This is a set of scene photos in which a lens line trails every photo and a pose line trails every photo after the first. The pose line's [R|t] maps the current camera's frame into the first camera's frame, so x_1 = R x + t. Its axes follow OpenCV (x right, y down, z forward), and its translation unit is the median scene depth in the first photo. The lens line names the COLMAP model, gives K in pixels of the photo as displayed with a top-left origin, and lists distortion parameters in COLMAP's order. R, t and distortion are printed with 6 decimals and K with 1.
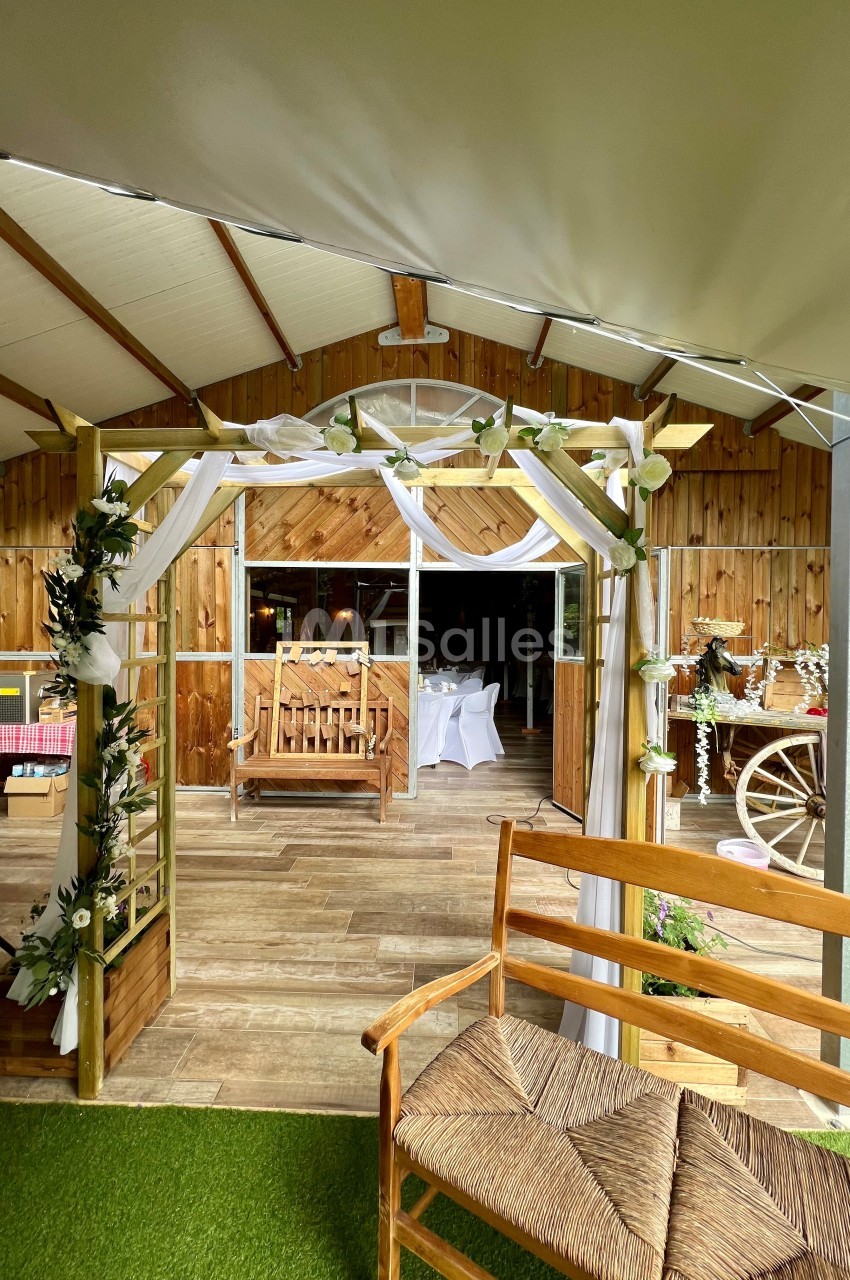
lens RADIAL K [[511.5, 0, 425.0], [0, 511.5, 640.0], [0, 0, 1]] dist [-0.001831, -0.000032]
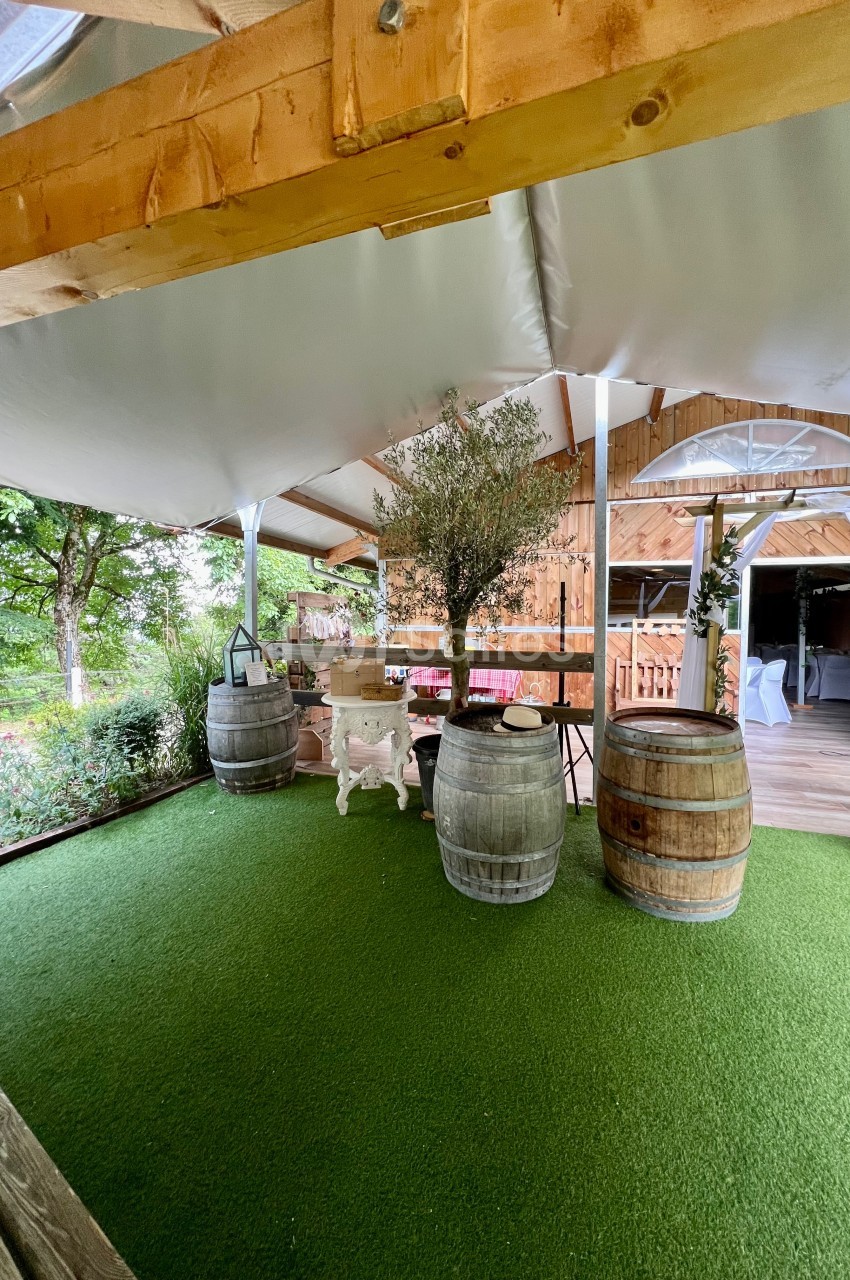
lens RADIAL K [[511.5, 0, 425.0], [0, 511.5, 640.0], [0, 0, 1]] dist [-0.001831, -0.000032]
pose [[0.955960, 0.013393, -0.293190, -0.427570], [-0.011166, 0.999895, 0.009266, 0.054002], [0.293283, -0.005584, 0.956009, -0.505691]]
